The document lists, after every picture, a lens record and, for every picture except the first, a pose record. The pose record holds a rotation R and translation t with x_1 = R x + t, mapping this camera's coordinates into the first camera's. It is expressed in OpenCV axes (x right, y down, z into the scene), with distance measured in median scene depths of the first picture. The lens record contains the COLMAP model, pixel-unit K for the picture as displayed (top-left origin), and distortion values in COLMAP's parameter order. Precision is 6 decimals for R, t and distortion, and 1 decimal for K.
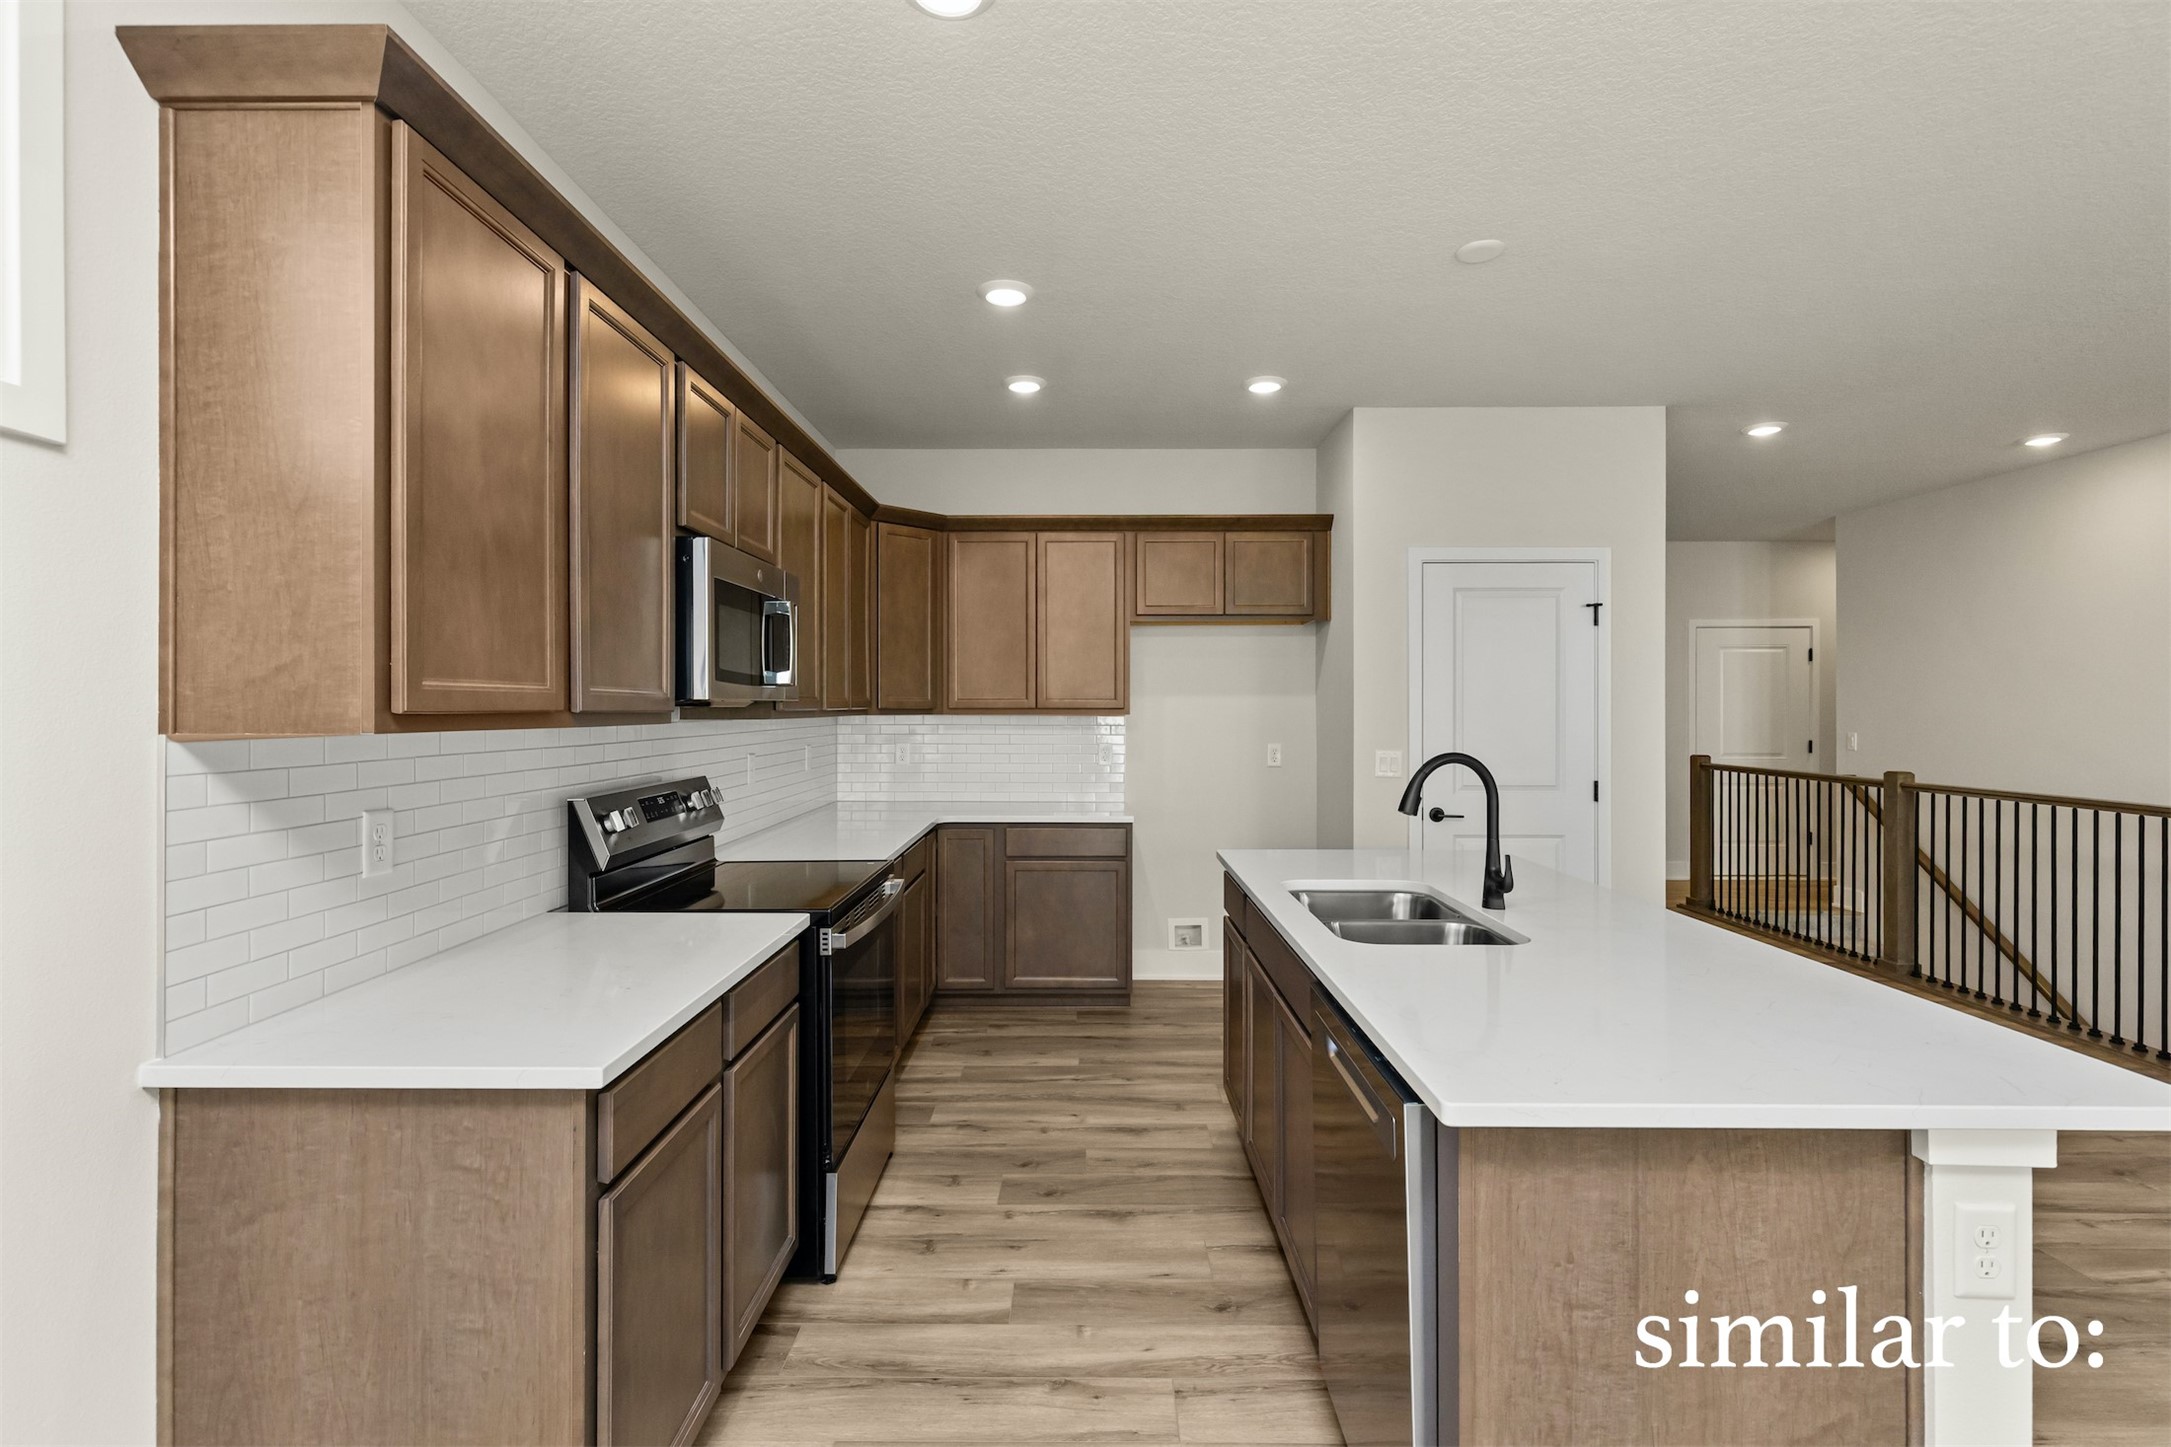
lens RADIAL K [[1010.9, 0, 1080.8], [0, 1010.9, 710.6], [0, 0, 1]] dist [0.001073, 0.000019]
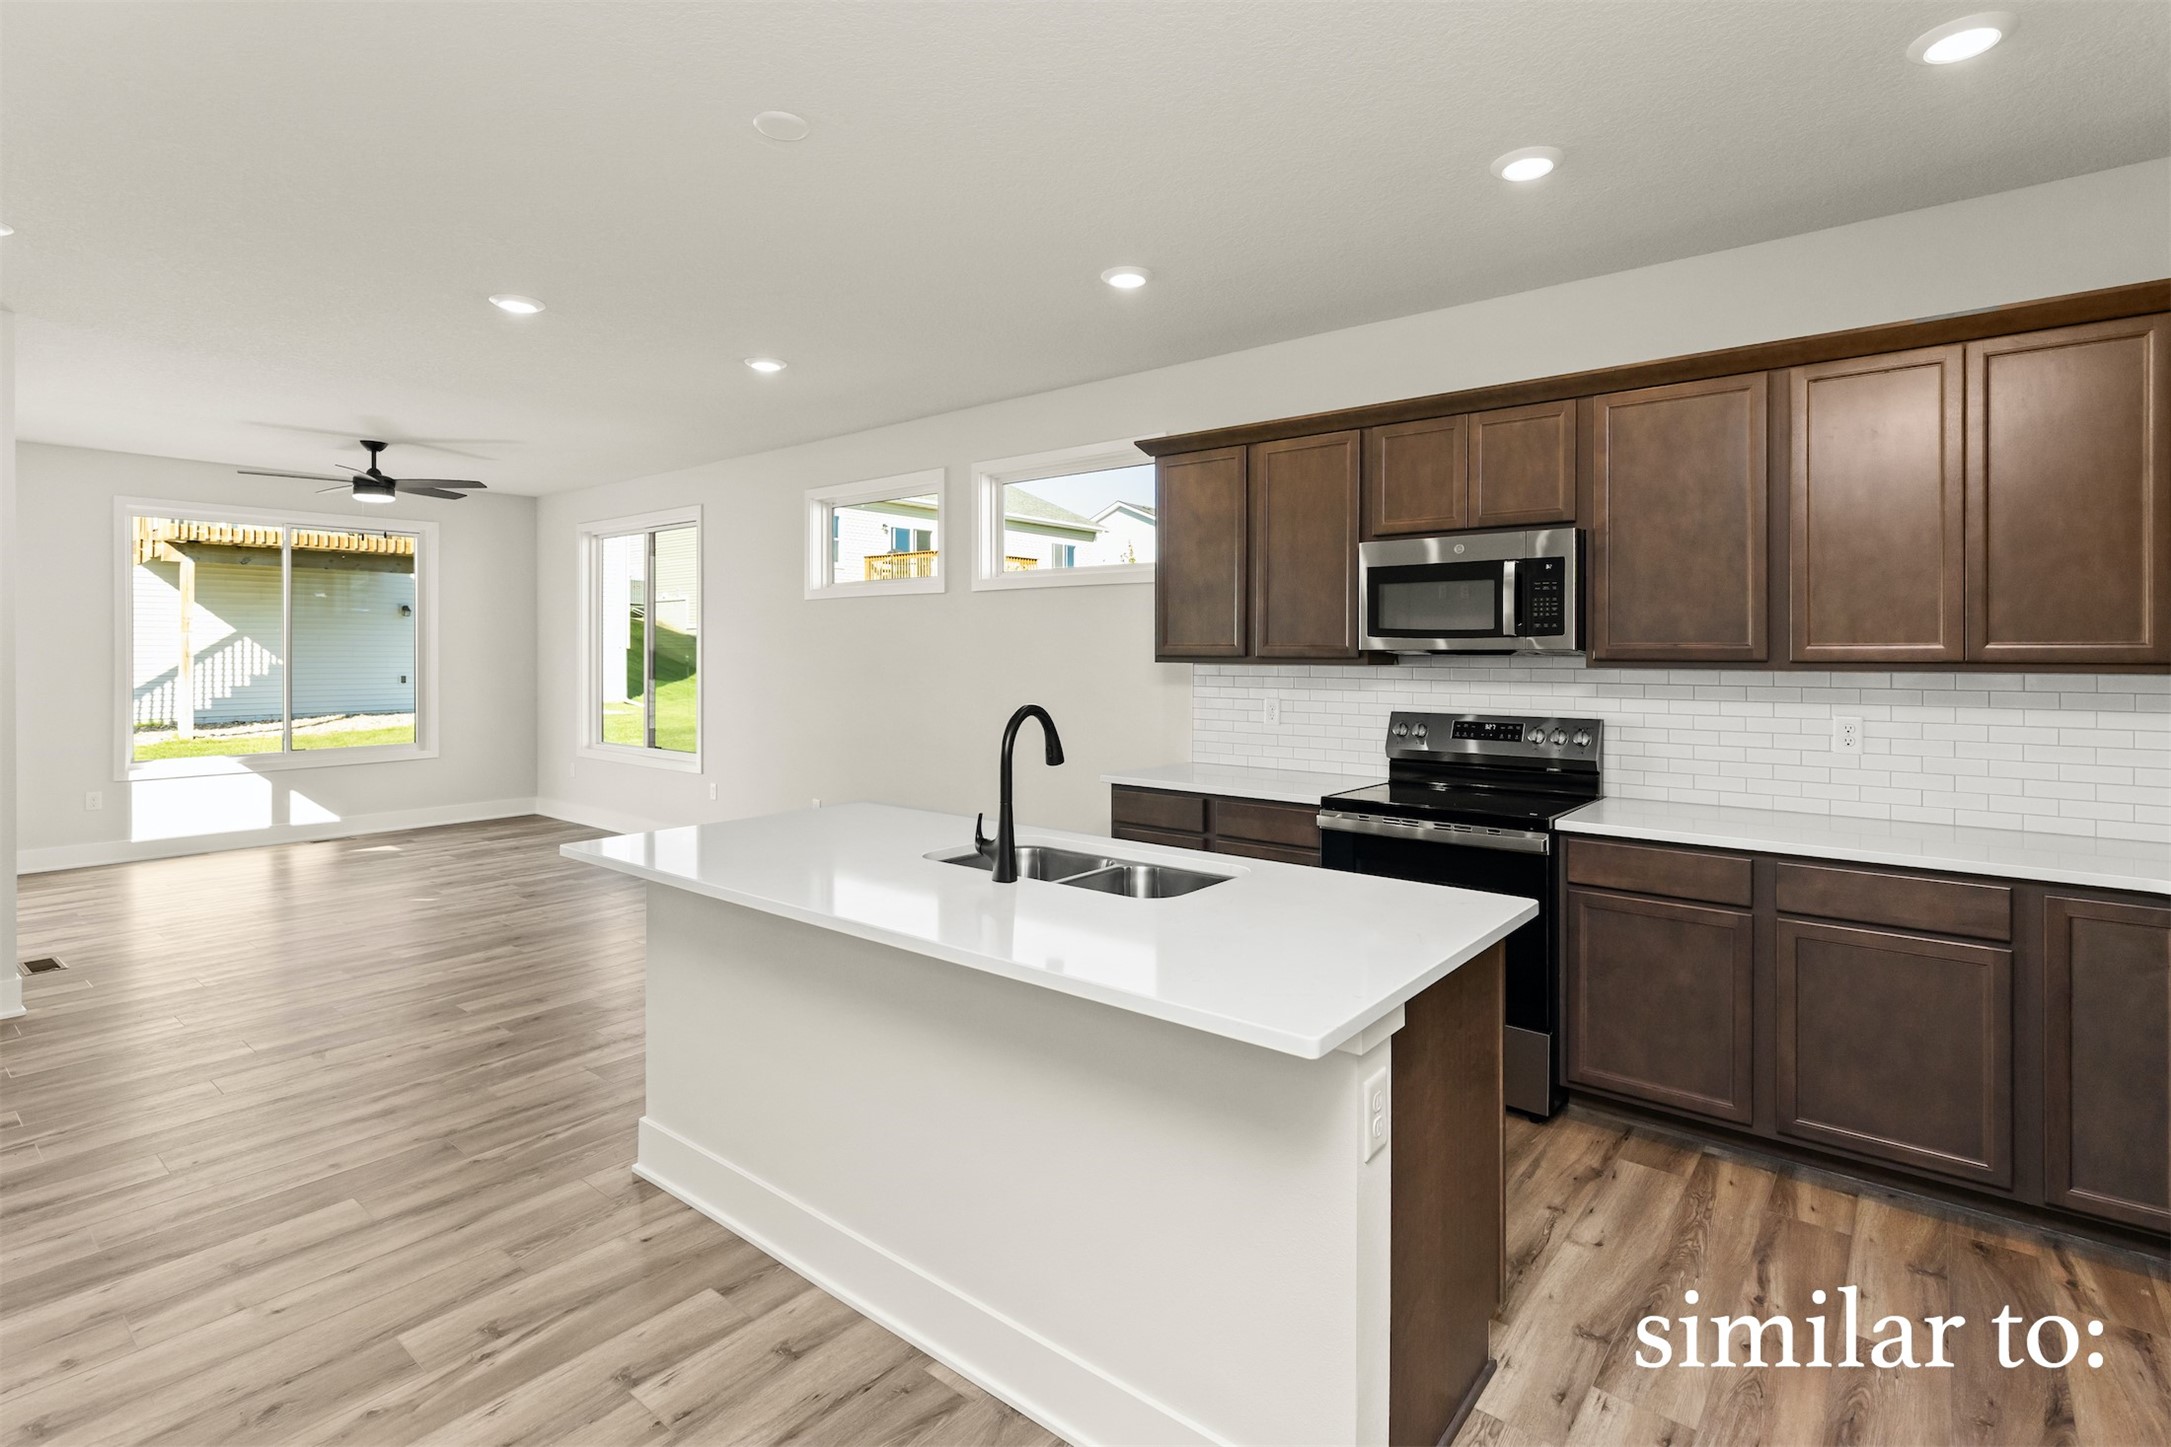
lens RADIAL K [[1010.9, 0, 1083.0], [0, 1010.9, 652.4], [0, 0, 1]] dist [0.001073, 0.000019]
pose [[-0.642002, -0.002366, -0.766699, 0.716783], [-0.007416, 0.999968, 0.003124, -0.004689], [0.766667, 0.007692, -0.641999, 1.115764]]
